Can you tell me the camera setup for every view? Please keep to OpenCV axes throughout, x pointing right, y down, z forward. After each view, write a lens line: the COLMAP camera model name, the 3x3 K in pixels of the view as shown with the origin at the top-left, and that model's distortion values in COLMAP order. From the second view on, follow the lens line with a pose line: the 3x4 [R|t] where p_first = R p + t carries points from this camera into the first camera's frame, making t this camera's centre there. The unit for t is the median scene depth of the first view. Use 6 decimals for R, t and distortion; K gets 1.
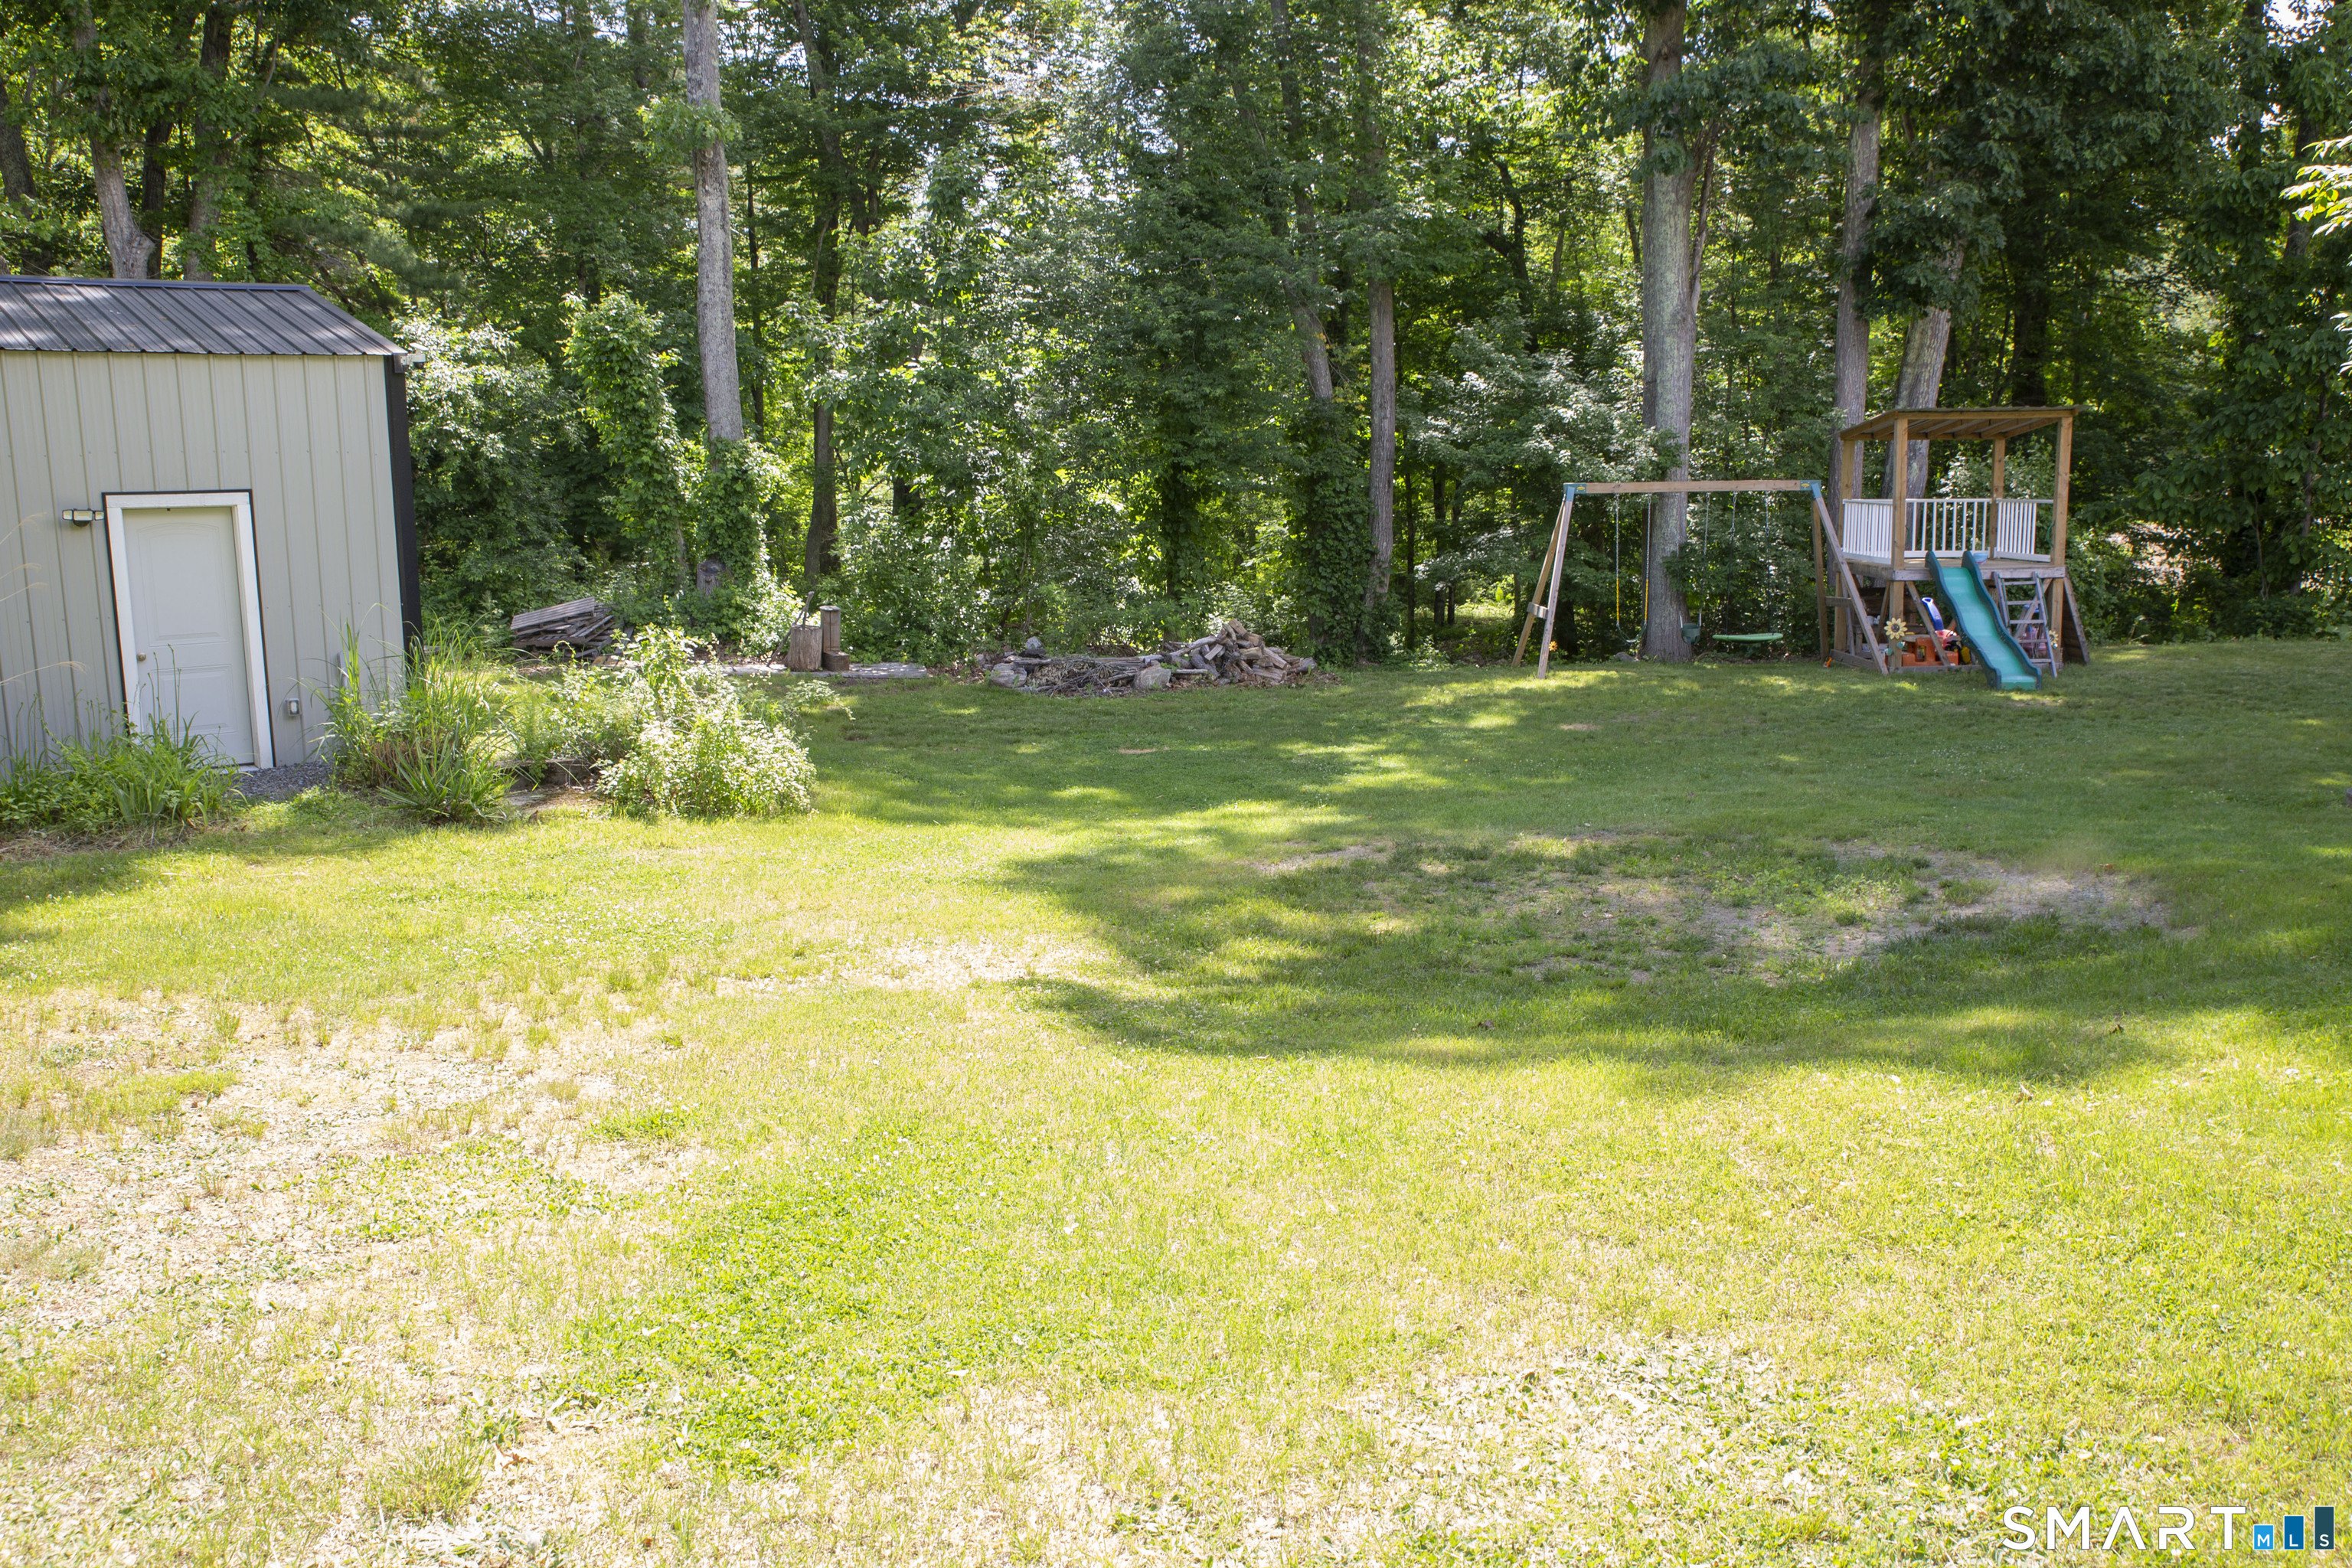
lens RADIAL K [[1992.4, 0, 1171.3], [0, 1992.4, 799.6], [0, 0, 1]] dist [-0.043599, -0.008104]
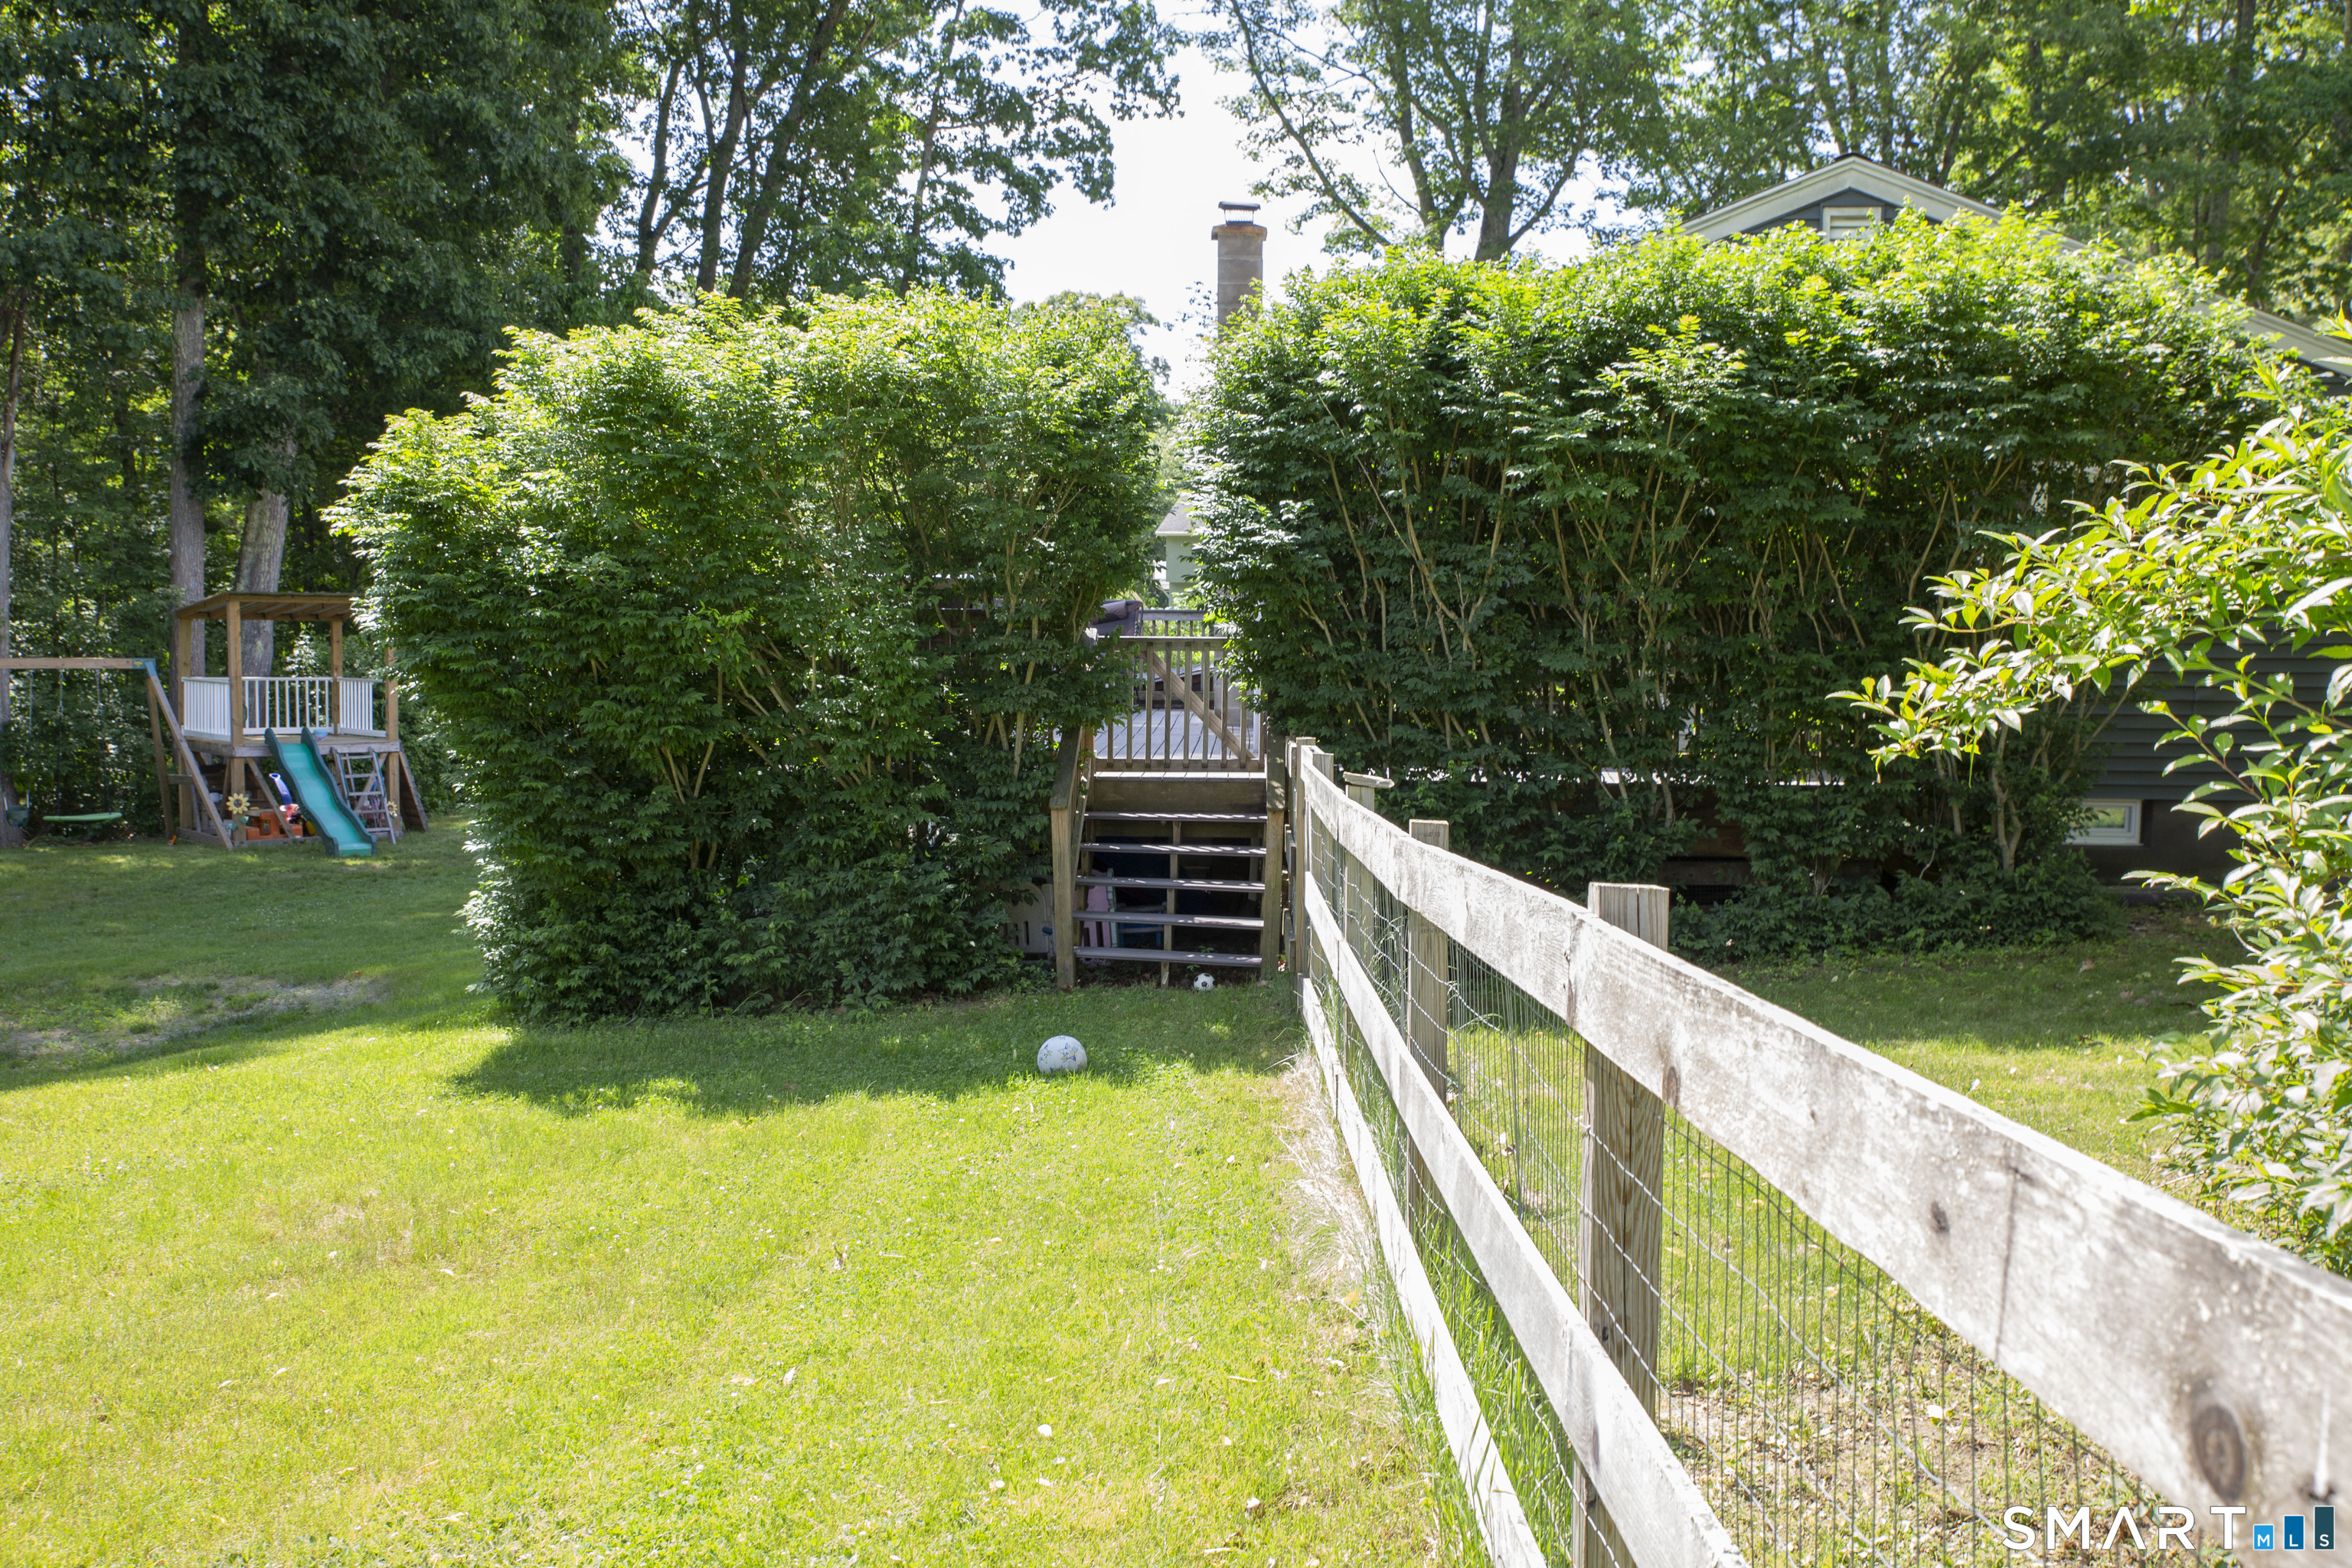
lens RADIAL K [[2180.4, 0, 1168.5], [0, 2180.4, 776.7], [0, 0, 1]] dist [0.002049, 0.000000]
pose [[0.743575, -0.019126, 0.668379, -0.028598], [0.087210, 0.993826, -0.068584, 0.018067], [-0.662941, 0.109287, 0.740652, -0.148617]]
